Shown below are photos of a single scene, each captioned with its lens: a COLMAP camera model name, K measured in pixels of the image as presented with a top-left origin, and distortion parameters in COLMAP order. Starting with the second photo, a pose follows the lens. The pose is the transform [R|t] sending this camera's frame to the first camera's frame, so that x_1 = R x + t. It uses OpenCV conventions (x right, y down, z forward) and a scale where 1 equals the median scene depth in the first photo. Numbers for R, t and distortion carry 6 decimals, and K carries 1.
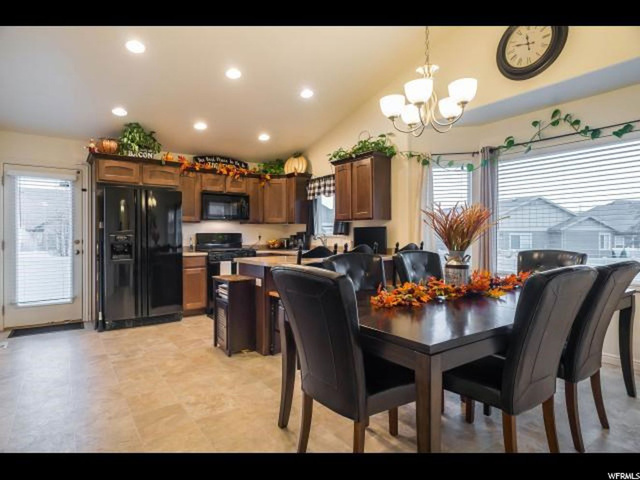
lens RADIAL K [[368.6, 0, 320.0], [0, 368.6, 236.3], [0, 0, 1]] dist [-0.002086, -0.000399]
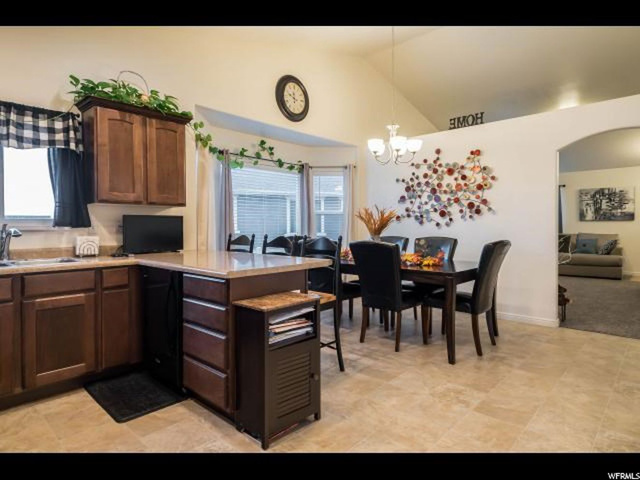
lens RADIAL K [[368.6, 0, 320.0], [0, 368.6, 236.3], [0, 0, 1]] dist [-0.002086, -0.000399]
pose [[-0.205002, -0.022020, 0.978514, -0.596854], [0.003154, 0.999727, 0.023158, -0.000147], [-0.978756, 0.007834, -0.204877, 0.781110]]
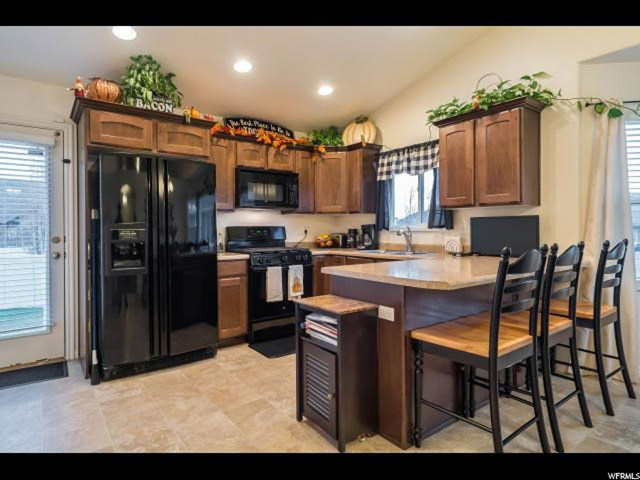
lens RADIAL K [[362.6, 0, 308.0], [0, 362.6, 232.4], [0, 0, 1]] dist [0.005233, 0.000585]
pose [[0.999722, -0.002330, 0.023443, -0.218347], [0.002184, 0.999978, 0.006283, -0.001314], [-0.023457, -0.006230, 0.999705, 0.329519]]
